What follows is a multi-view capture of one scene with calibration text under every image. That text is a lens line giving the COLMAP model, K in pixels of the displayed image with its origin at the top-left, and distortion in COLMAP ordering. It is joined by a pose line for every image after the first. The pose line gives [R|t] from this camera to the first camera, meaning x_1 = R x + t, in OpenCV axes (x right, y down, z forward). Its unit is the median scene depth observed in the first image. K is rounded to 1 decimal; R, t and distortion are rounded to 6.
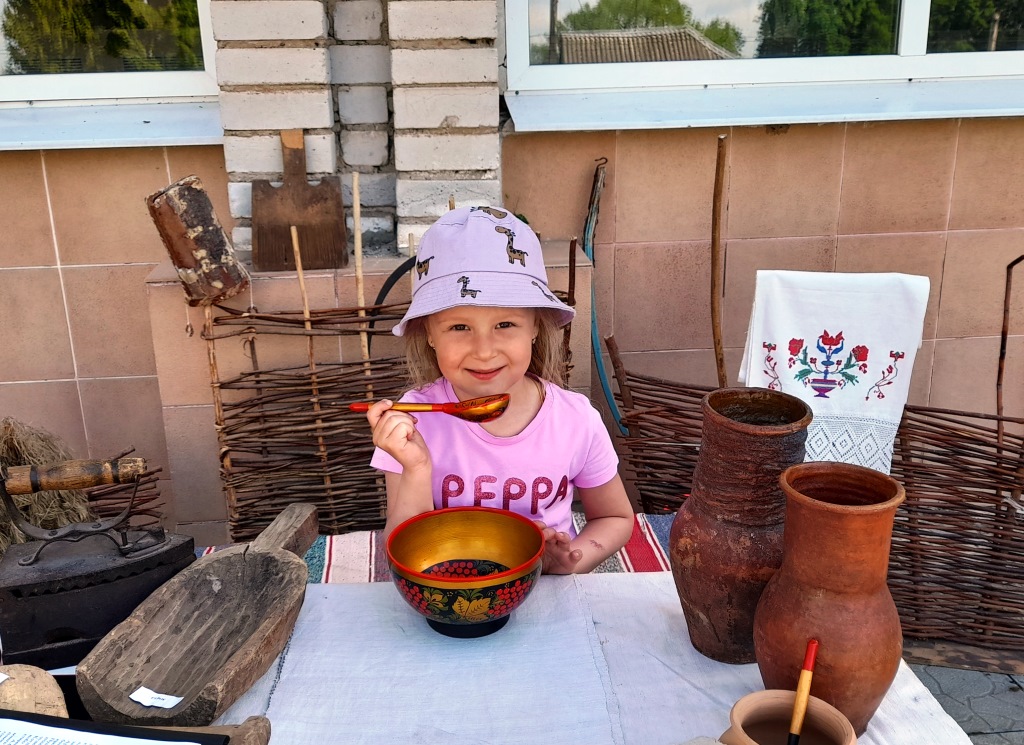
lens RADIAL K [[962.7, 0, 480.2], [0, 962.7, 369.0], [0, 0, 1]] dist [0.028133, 0.000000]
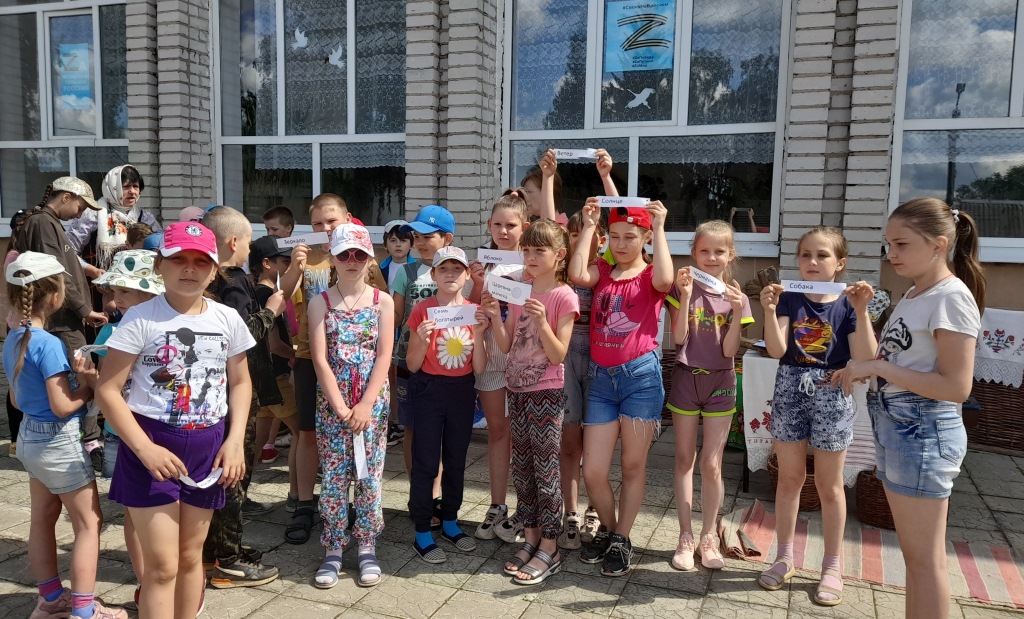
lens RADIAL K [[804.2, 0, 515.9], [0, 804.2, 318.0], [0, 0, 1]] dist [0.052985, 0.003512]
pose [[0.912115, 0.088700, -0.400223, 0.013678], [-0.153385, 0.979237, -0.132544, 0.436308], [0.380157, 0.182284, 0.906782, -1.652445]]
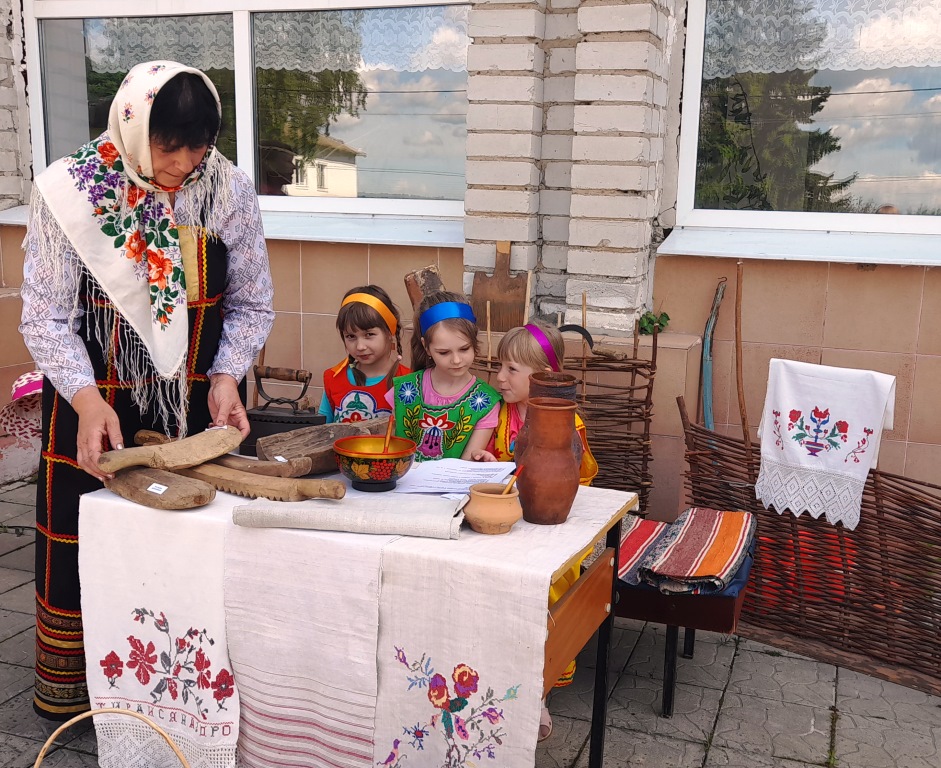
lens RADIAL K [[992.9, 0, 496.2], [0, 992.9, 380.0], [0, 0, 1]] dist [0.062302, 0.000000]
pose [[0.918475, 0.121504, -0.376352, 0.424371], [-0.164652, 0.982720, -0.084562, 0.108264], [0.359574, 0.139636, 0.922610, -0.446849]]
